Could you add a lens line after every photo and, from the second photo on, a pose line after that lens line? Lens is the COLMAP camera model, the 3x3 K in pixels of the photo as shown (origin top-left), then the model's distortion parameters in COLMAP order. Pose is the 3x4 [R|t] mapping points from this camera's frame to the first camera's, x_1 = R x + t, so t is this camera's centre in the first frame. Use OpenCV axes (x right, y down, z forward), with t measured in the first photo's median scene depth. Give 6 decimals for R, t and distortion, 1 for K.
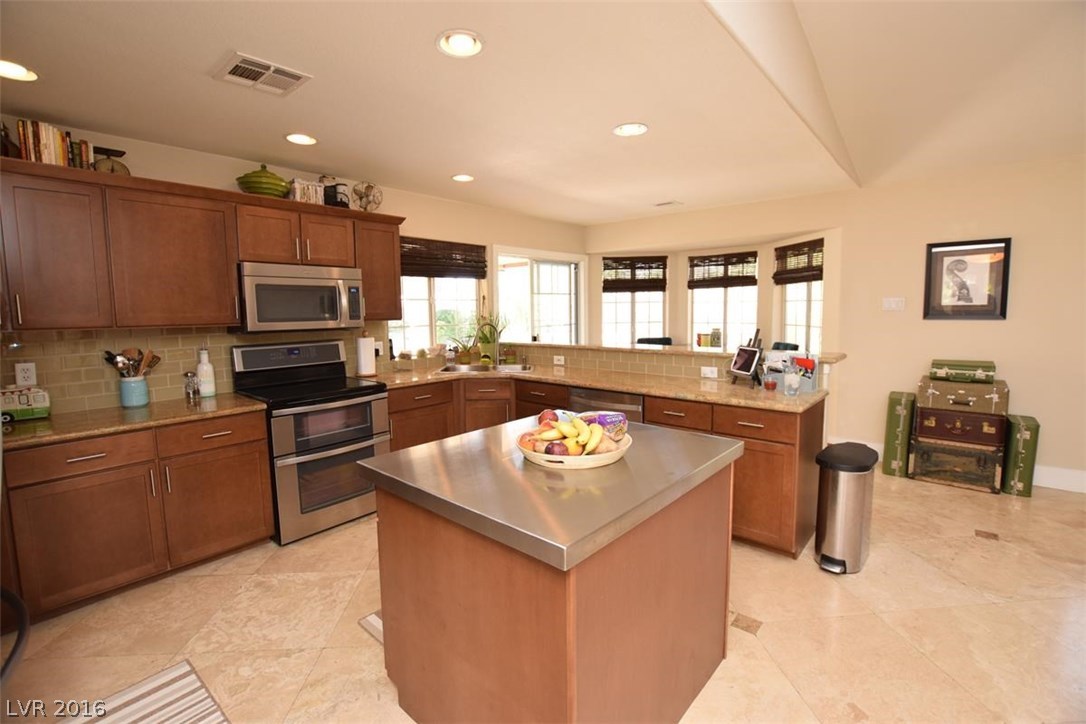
lens RADIAL K [[478.7, 0, 542.8], [0, 478.7, 357.1], [0, 0, 1]] dist [-0.043320, 0.009217]
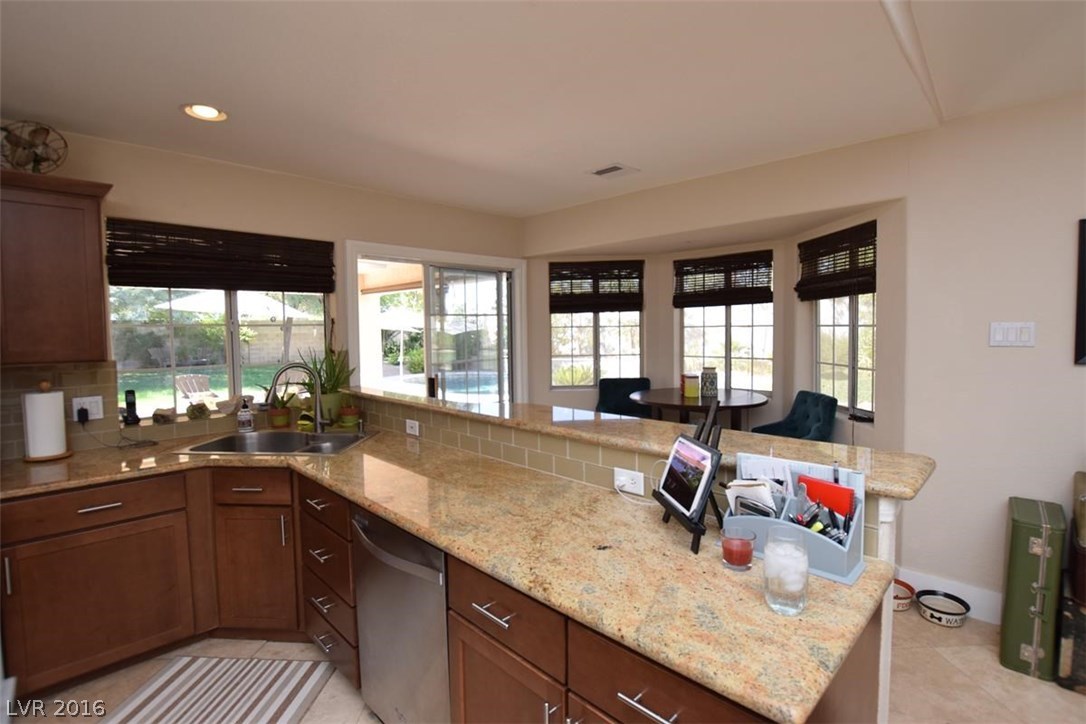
lens RADIAL K [[506.2, 0, 542.6], [0, 506.2, 355.6], [0, 0, 1]] dist [-0.030621, 0.001409]
pose [[0.998202, 0.005765, -0.059654, 0.218118], [-0.008556, 0.998876, -0.046625, -0.051739], [0.059318, 0.047051, 0.997130, 0.362097]]
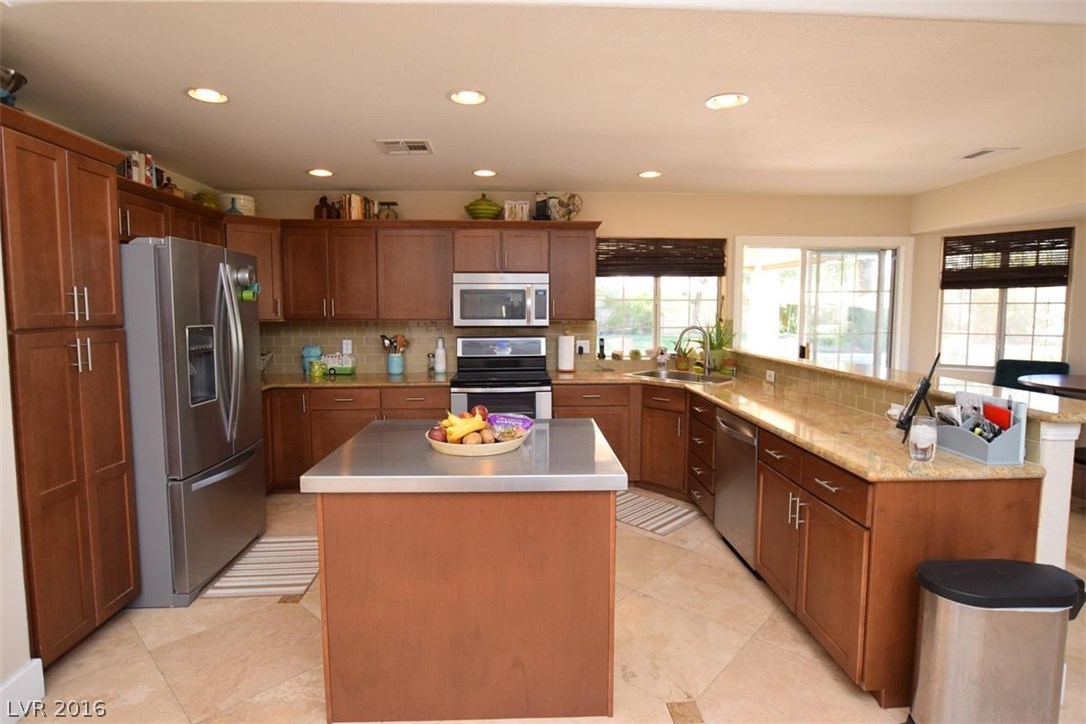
lens RADIAL K [[556.3, 0, 539.6], [0, 556.3, 355.7], [0, 0, 1]] dist [-0.027641, 0.000392]
pose [[0.690690, 0.077008, -0.719039, 0.411212], [-0.079932, 0.996351, 0.029927, -0.023657], [0.718720, 0.036804, 0.694325, 0.063265]]
